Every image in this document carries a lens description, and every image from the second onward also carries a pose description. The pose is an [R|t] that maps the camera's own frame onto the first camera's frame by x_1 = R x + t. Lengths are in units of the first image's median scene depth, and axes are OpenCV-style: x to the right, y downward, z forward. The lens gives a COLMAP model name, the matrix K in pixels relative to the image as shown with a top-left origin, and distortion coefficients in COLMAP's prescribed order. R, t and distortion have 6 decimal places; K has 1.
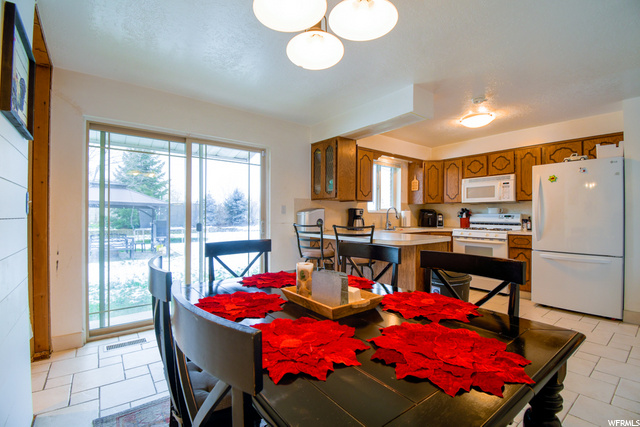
lens RADIAL K [[284.2, 0, 318.9], [0, 284.2, 213.1], [0, 0, 1]] dist [-0.007363, -0.008469]
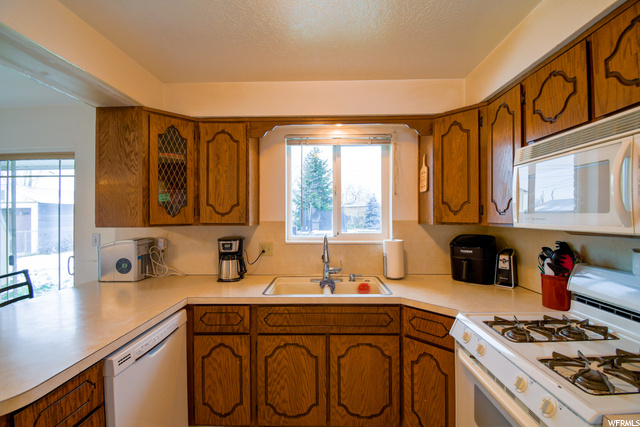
lens RADIAL K [[284.2, 0, 318.9], [0, 284.2, 213.2], [0, 0, 1]] dist [-0.007363, -0.008469]
pose [[0.776852, -0.006576, -0.629649, 0.642941], [0.008486, 0.999964, 0.000026, -0.065092], [0.629627, -0.005363, 0.776879, 0.767549]]
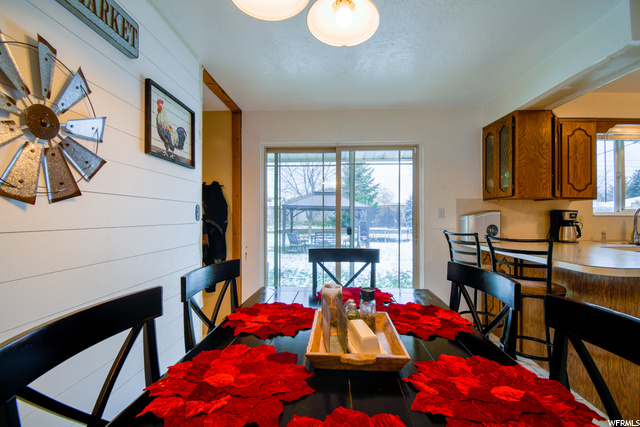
lens RADIAL K [[284.2, 0, 314.6], [0, 284.2, 213.9], [0, 0, 1]] dist [-0.007363, -0.008469]
pose [[0.749284, -0.004849, -0.662231, 0.141999], [0.004388, 0.999988, -0.002358, -0.008345], [0.662234, -0.001139, 0.749296, 0.112171]]
